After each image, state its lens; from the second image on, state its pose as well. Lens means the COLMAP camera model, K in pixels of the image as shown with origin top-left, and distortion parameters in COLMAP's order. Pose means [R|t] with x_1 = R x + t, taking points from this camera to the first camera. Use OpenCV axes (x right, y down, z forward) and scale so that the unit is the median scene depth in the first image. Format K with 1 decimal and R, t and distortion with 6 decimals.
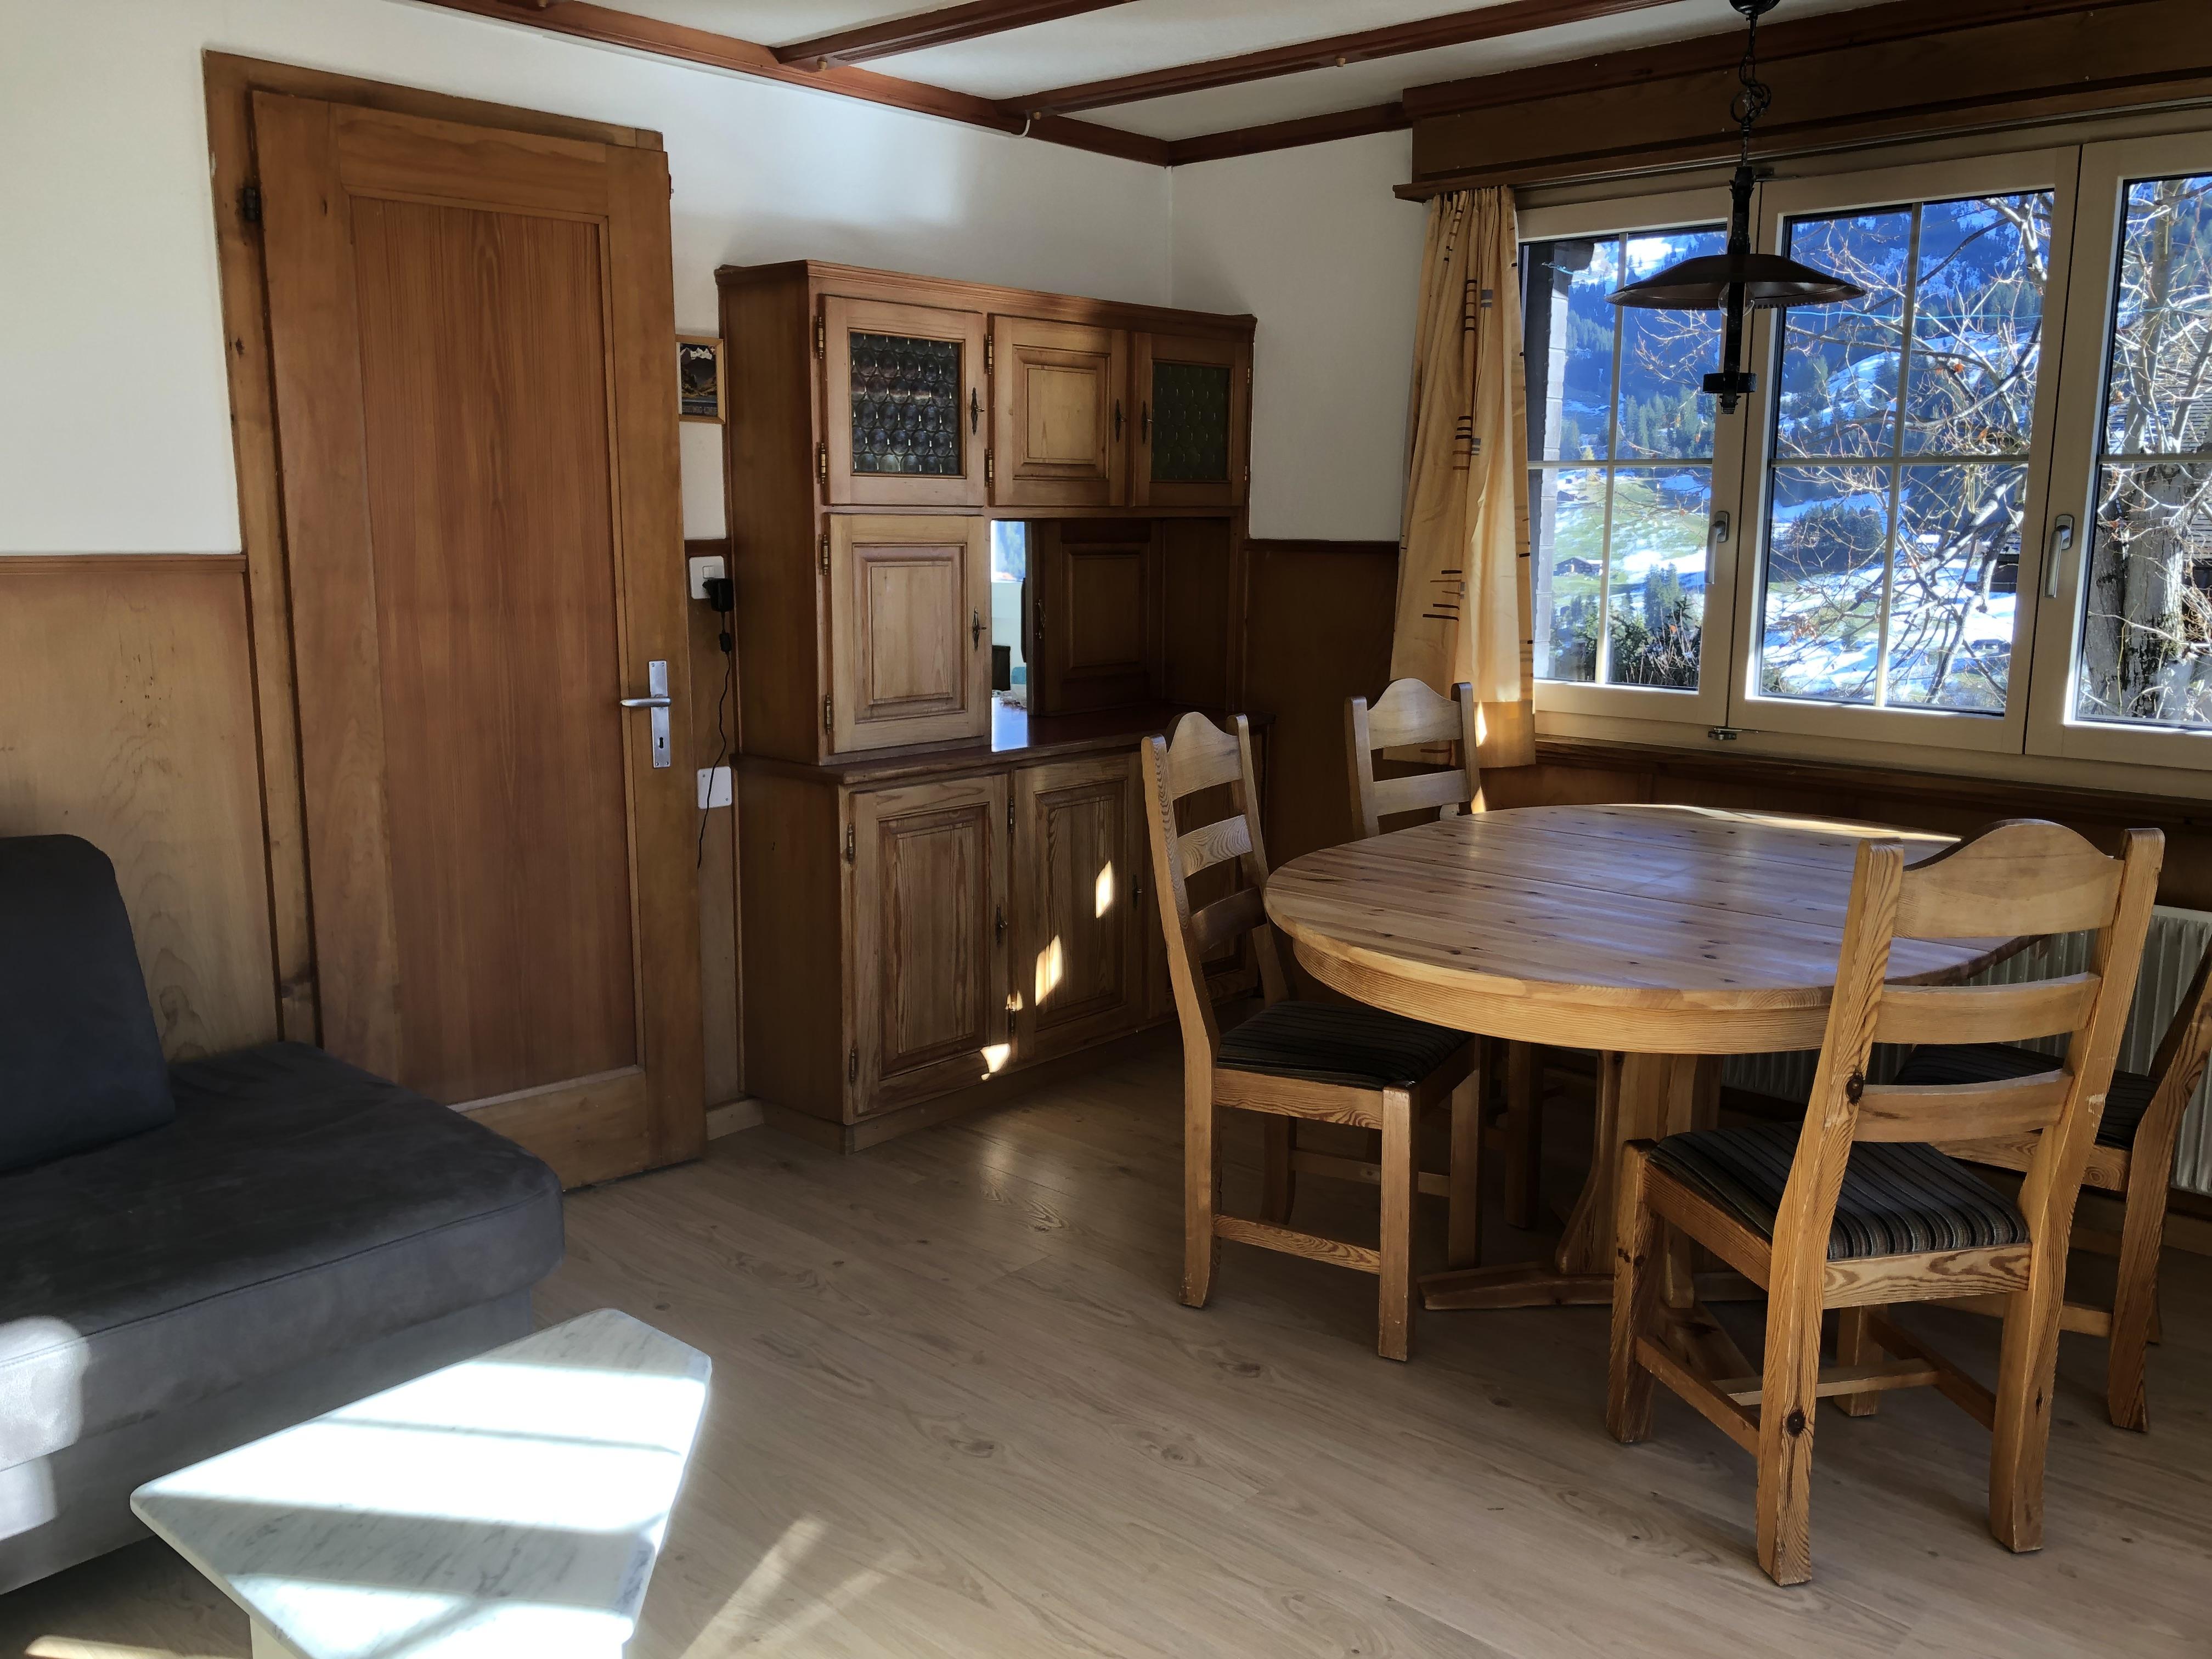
lens RADIAL K [[1820.1, 0, 1110.1], [0, 1820.1, 823.7], [0, 0, 1]] dist [0.044745, -0.062432]
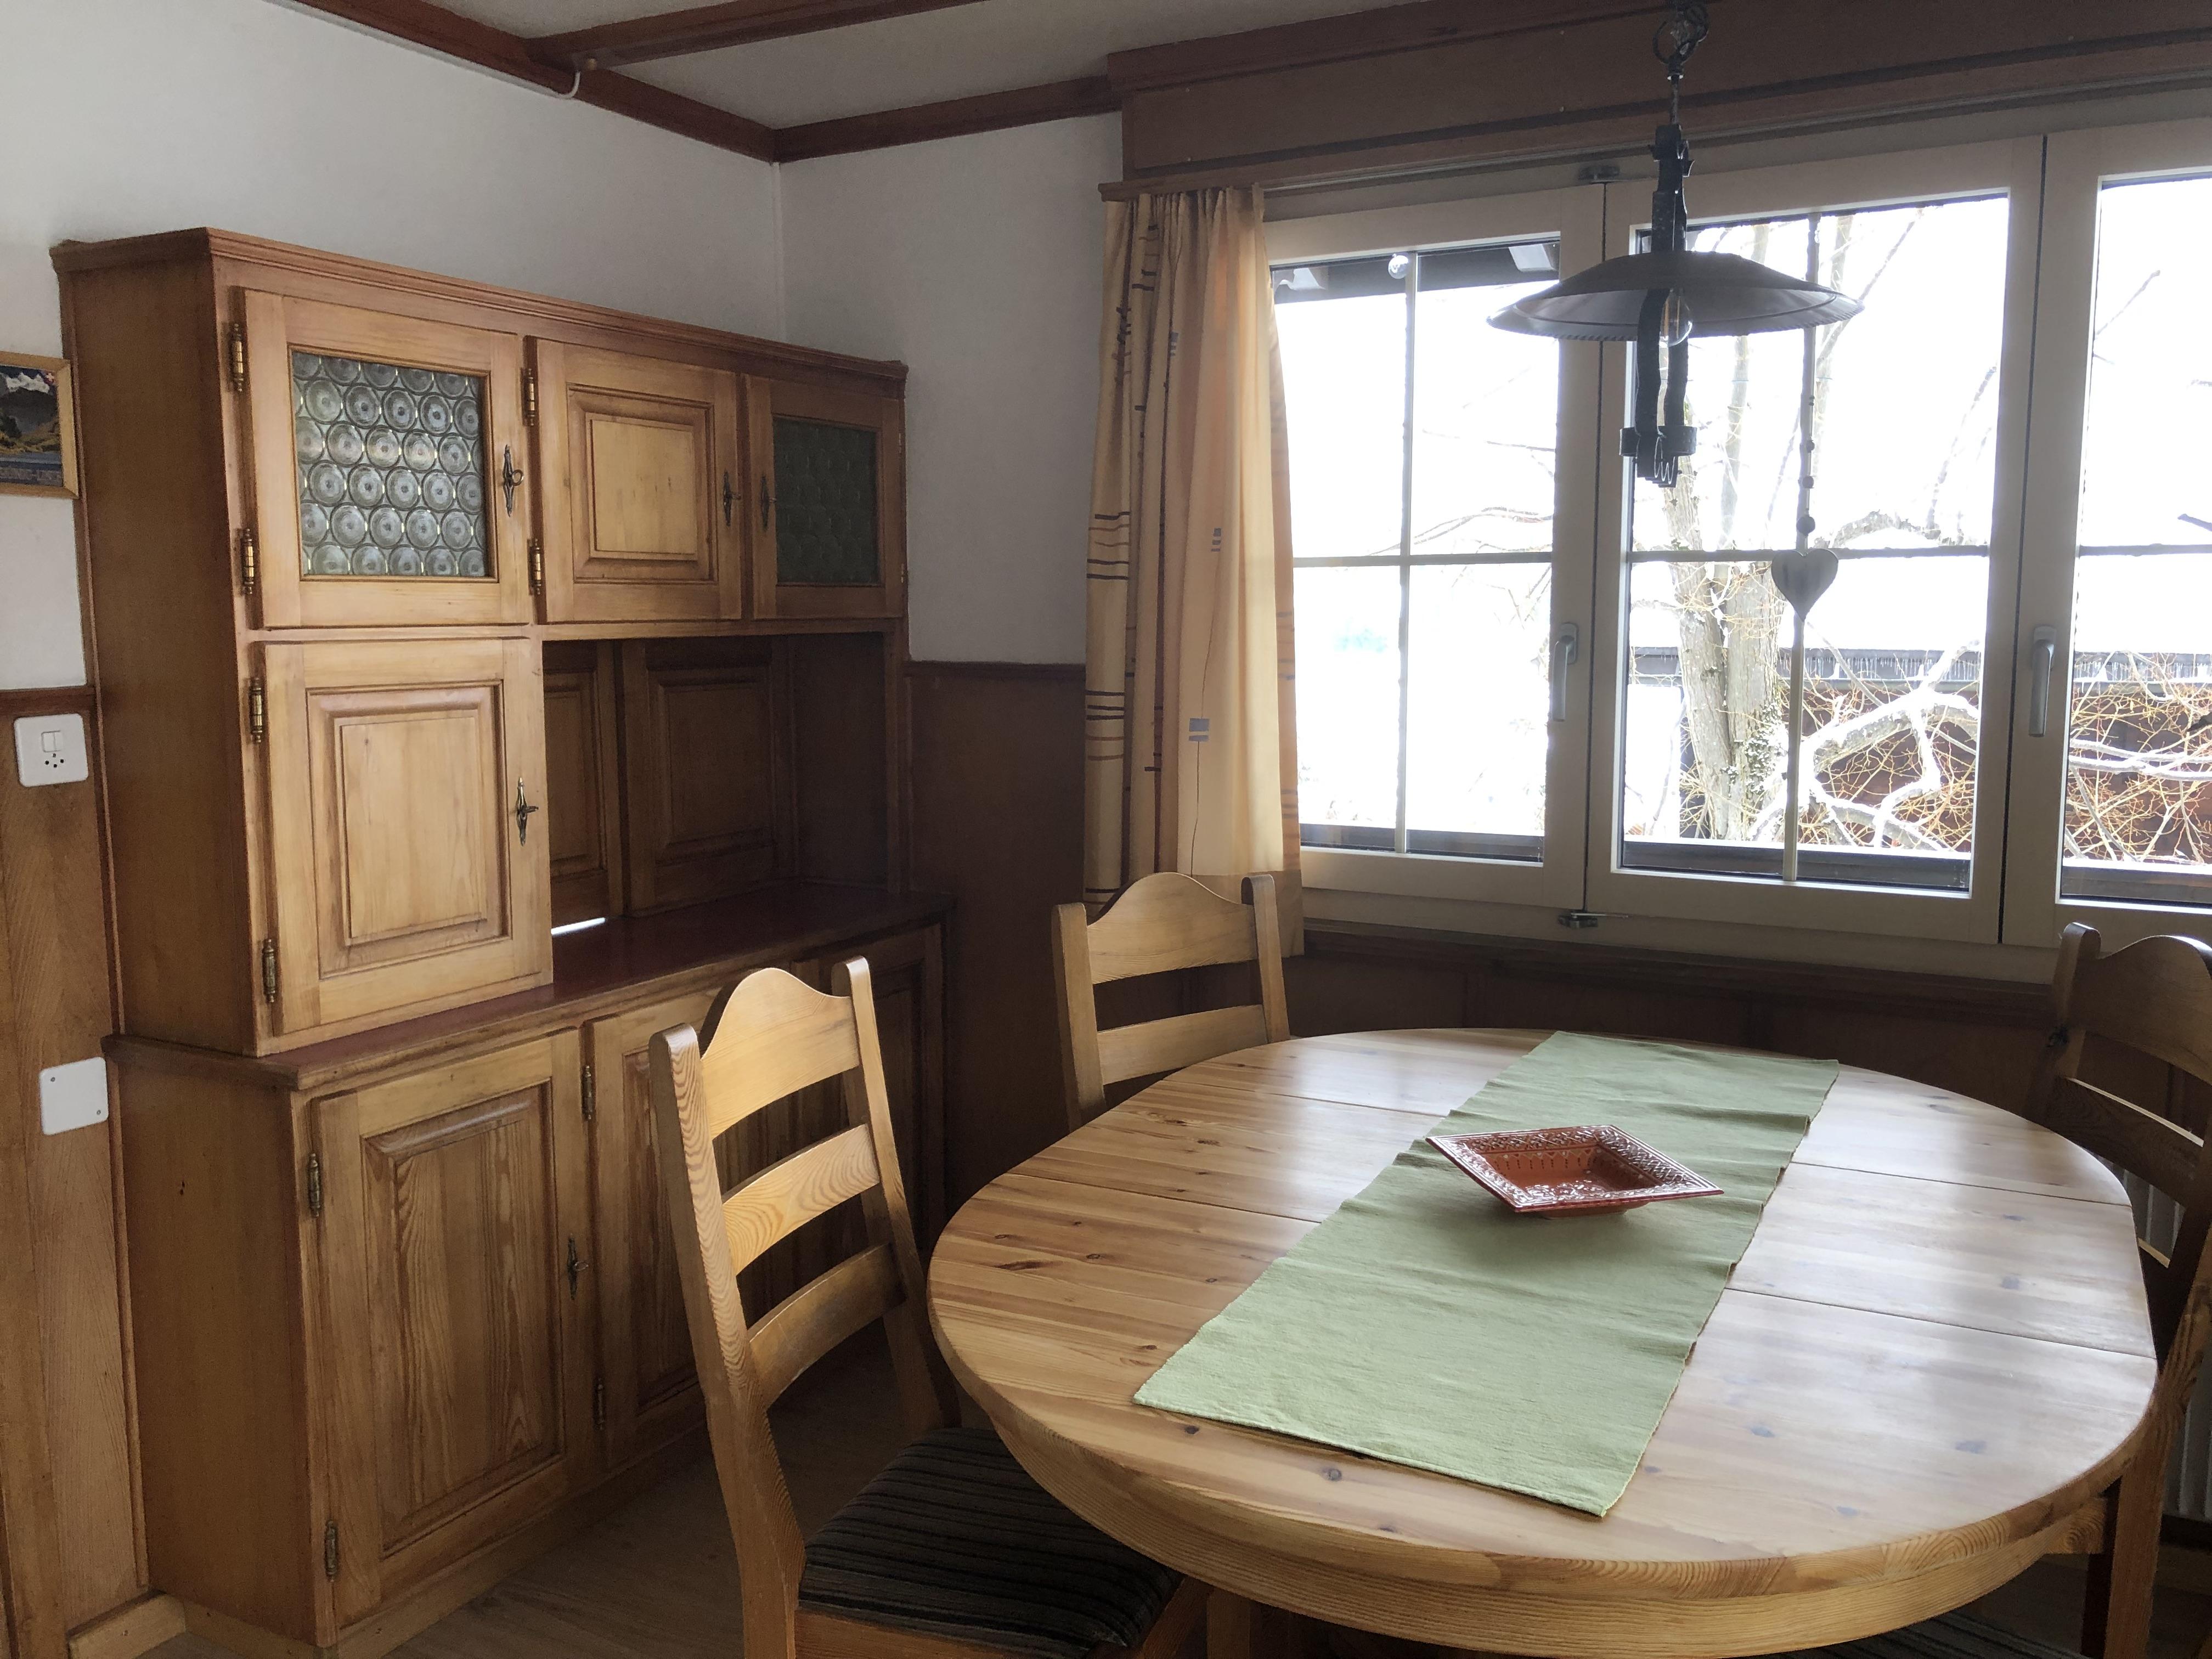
lens RADIAL K [[1820.1, 0, 1098.9], [0, 1820.1, 817.6], [0, 0, 1]] dist [0.044745, -0.062432]
pose [[0.973286, -0.035514, 0.226833, -0.021957], [0.047590, 0.997713, -0.047993, -0.066034], [-0.224610, 0.057506, 0.972750, 0.329718]]
